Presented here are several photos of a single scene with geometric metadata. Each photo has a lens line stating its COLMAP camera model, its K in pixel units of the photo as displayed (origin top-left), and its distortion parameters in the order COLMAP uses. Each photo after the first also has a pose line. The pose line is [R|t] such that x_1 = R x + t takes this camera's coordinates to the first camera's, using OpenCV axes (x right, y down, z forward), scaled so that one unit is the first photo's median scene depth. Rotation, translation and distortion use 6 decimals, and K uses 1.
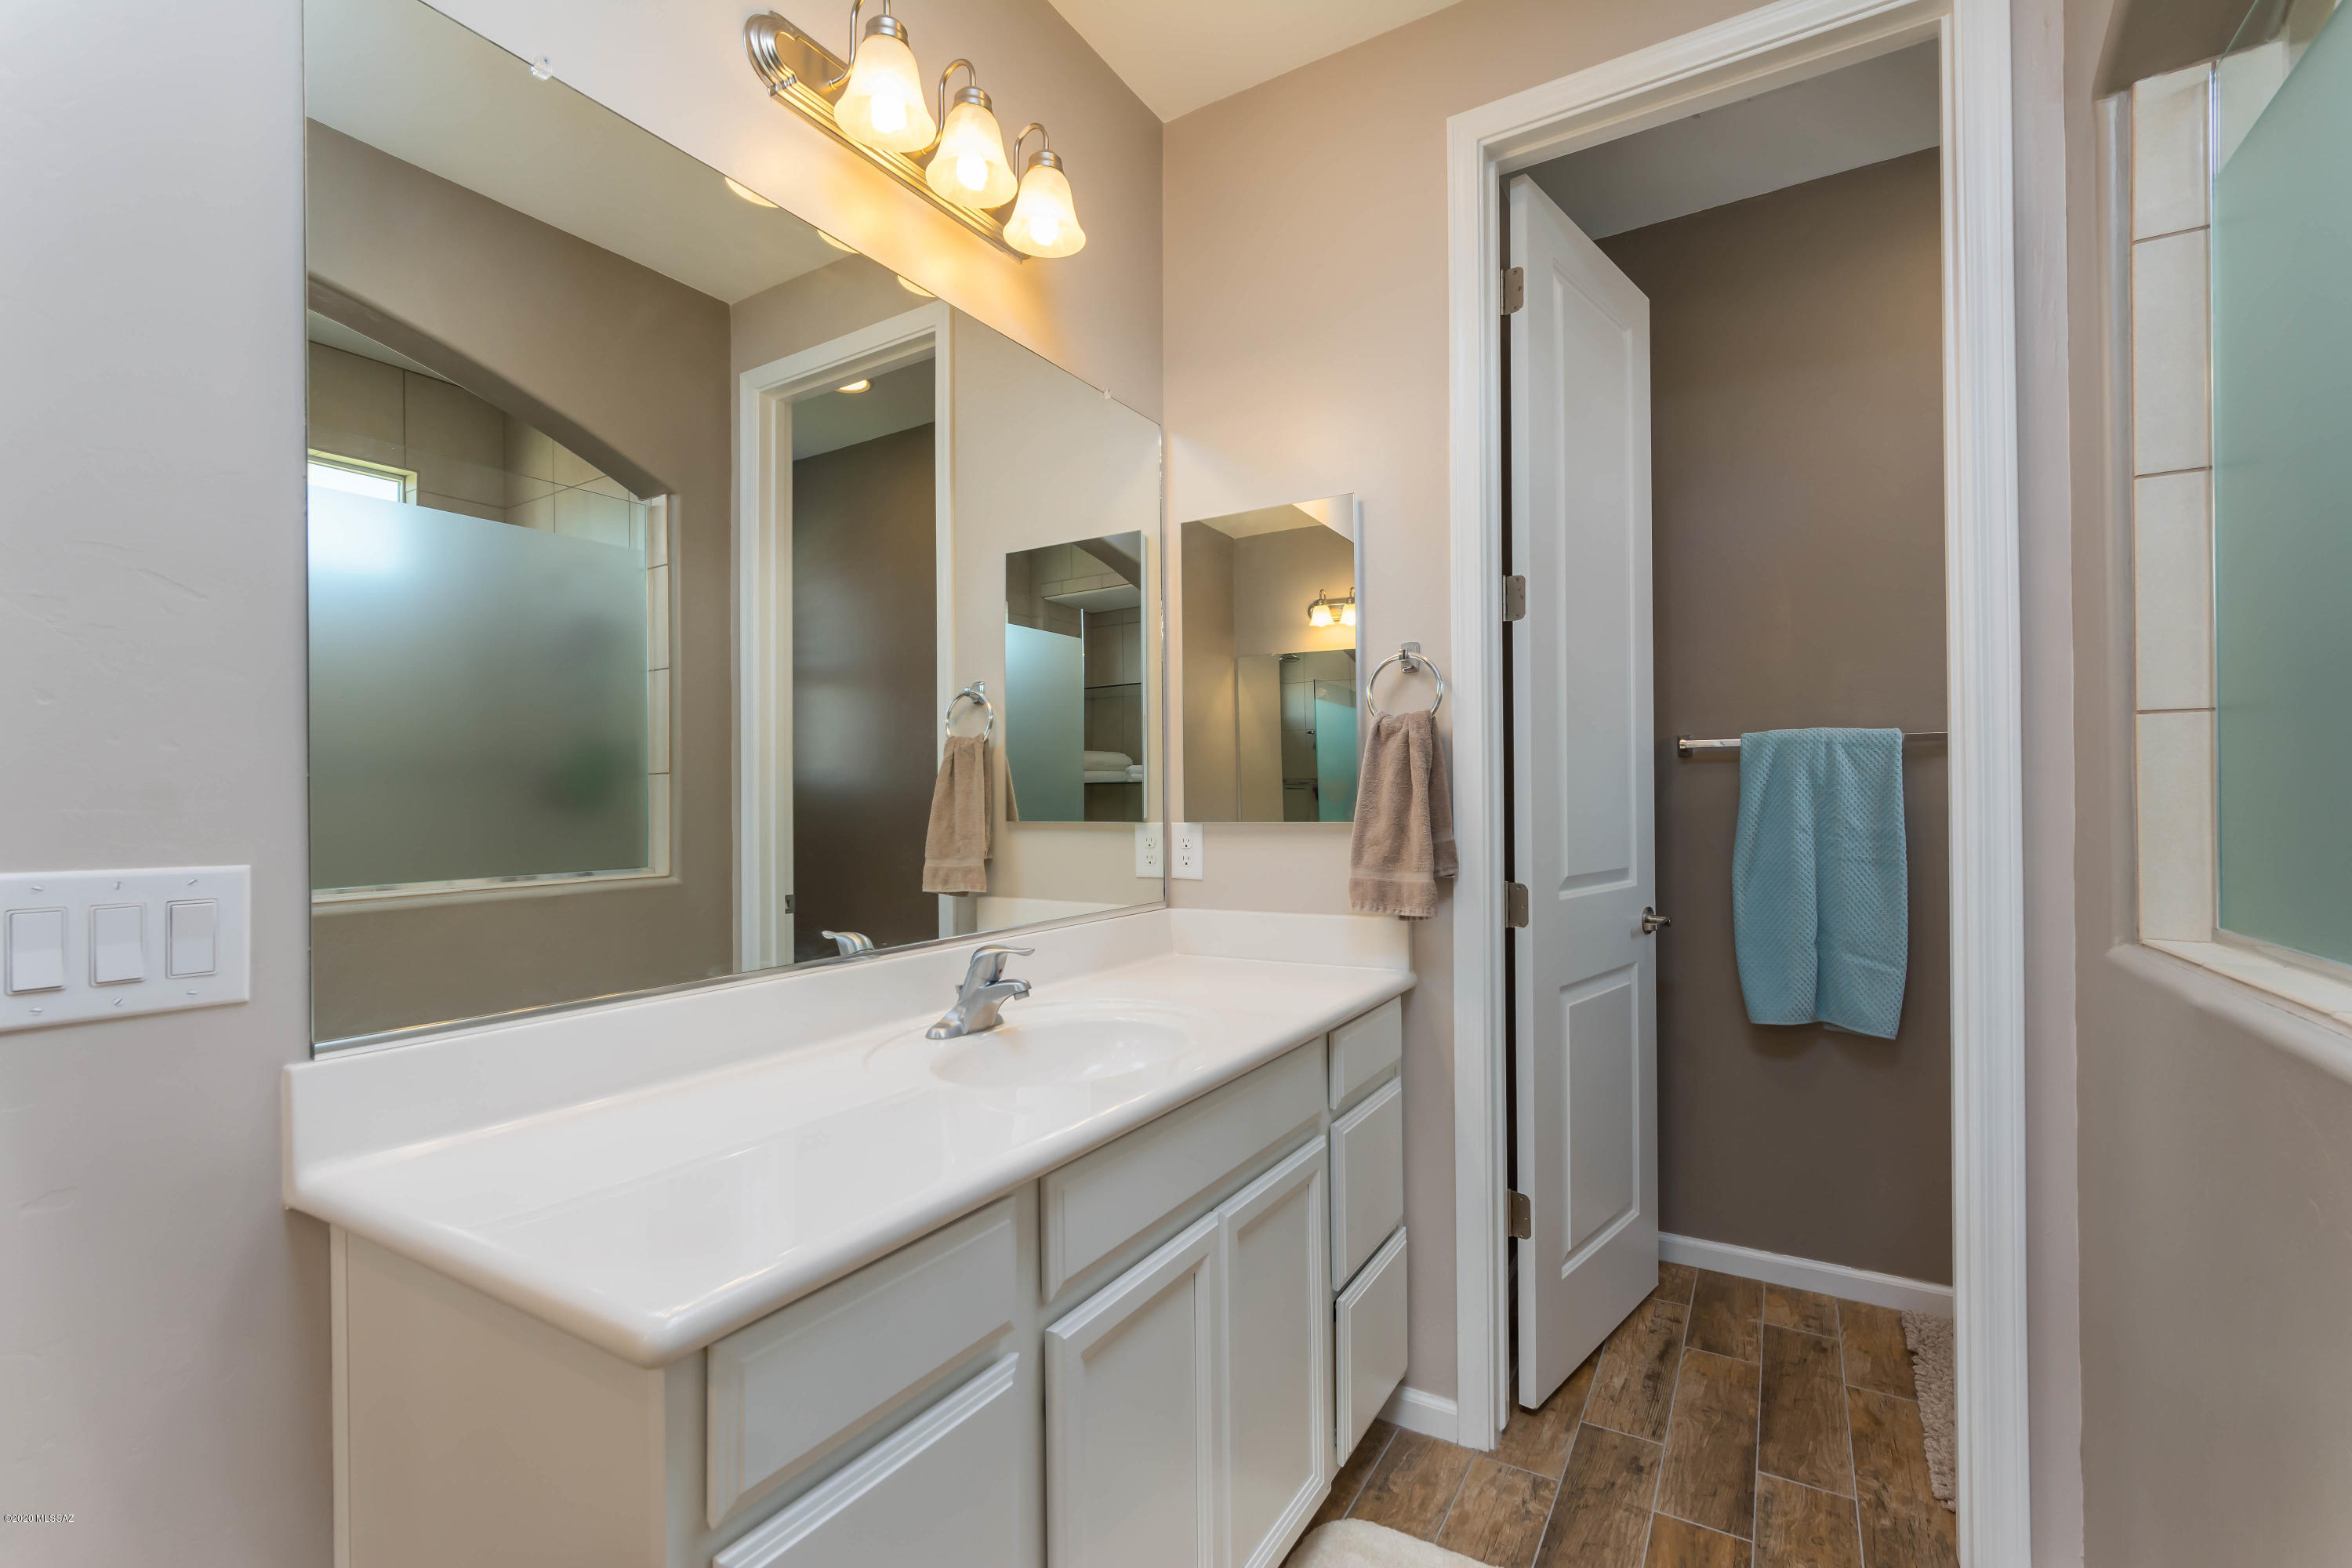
lens RADIAL K [[1024.8, 0, 1164.0], [0, 1024.8, 791.5], [0, 0, 1]] dist [-0.003895, 0.002824]
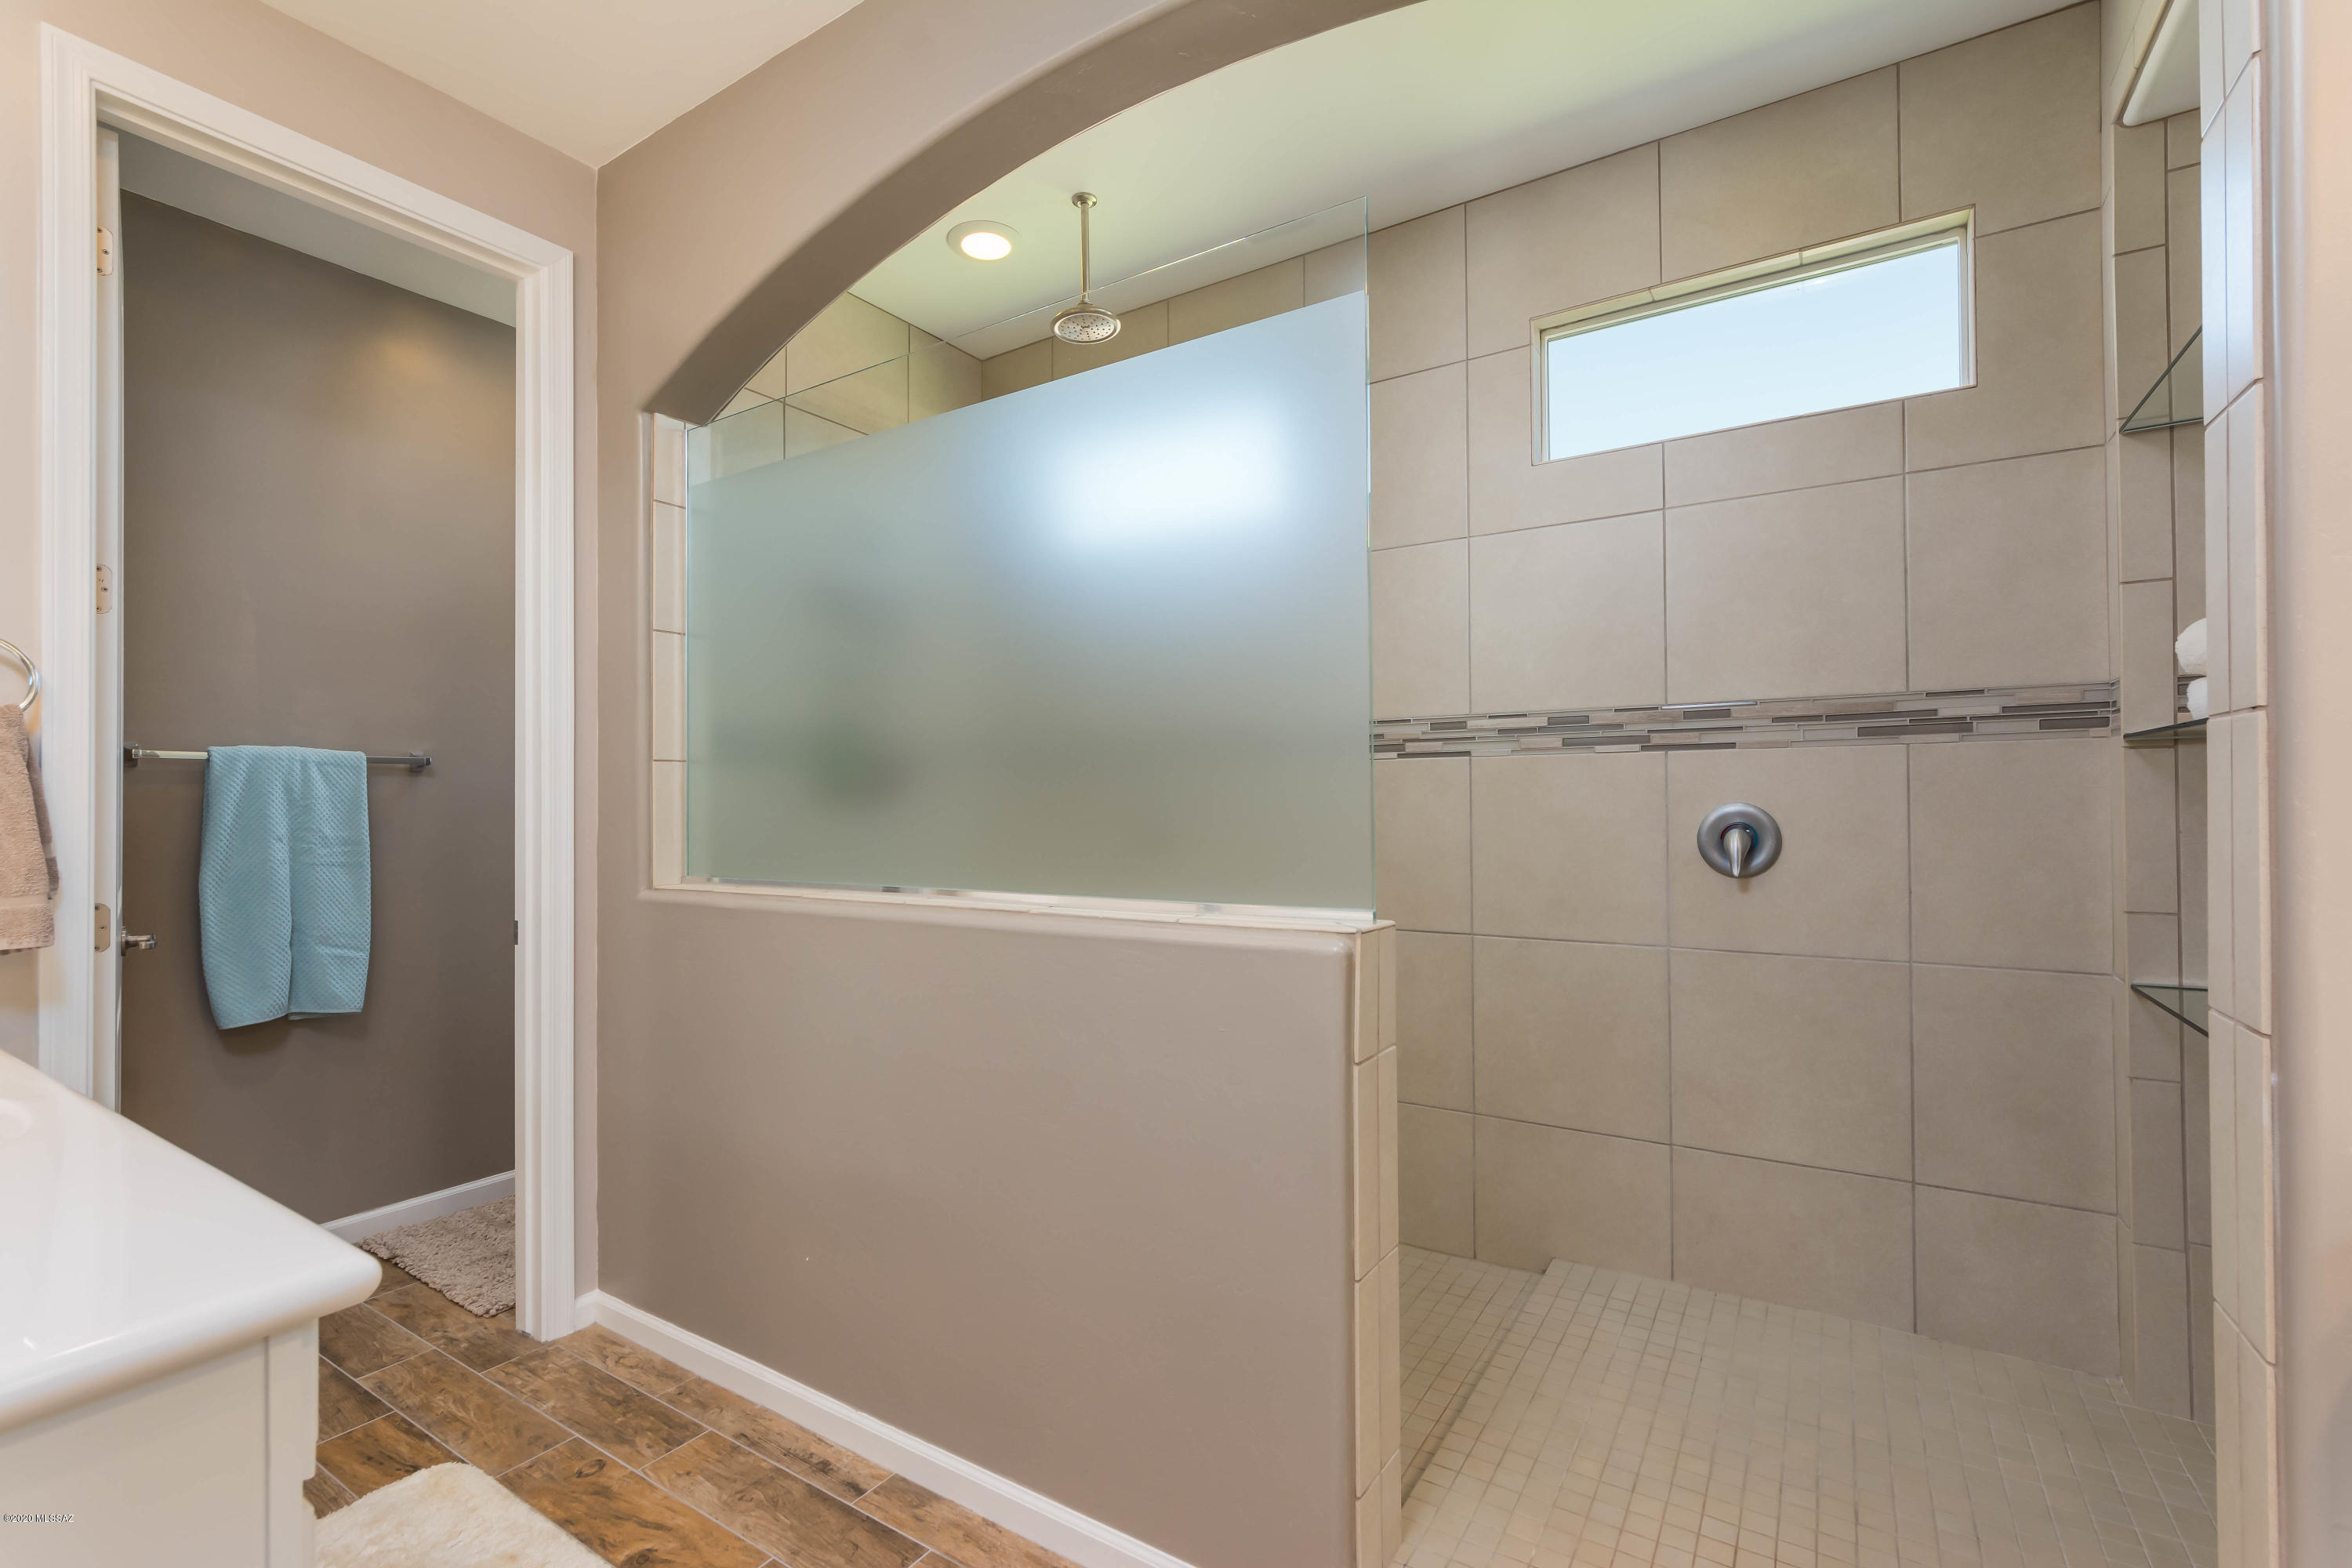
lens RADIAL K [[1024.8, 0, 1170.8], [0, 1024.8, 793.3], [0, 0, 1]] dist [-0.003895, 0.002824]
pose [[0.030043, 0.013681, 0.999455, -0.445319], [-0.000264, 0.999906, -0.013679, 0.002828], [-0.999549, 0.000147, 0.030044, 0.018824]]
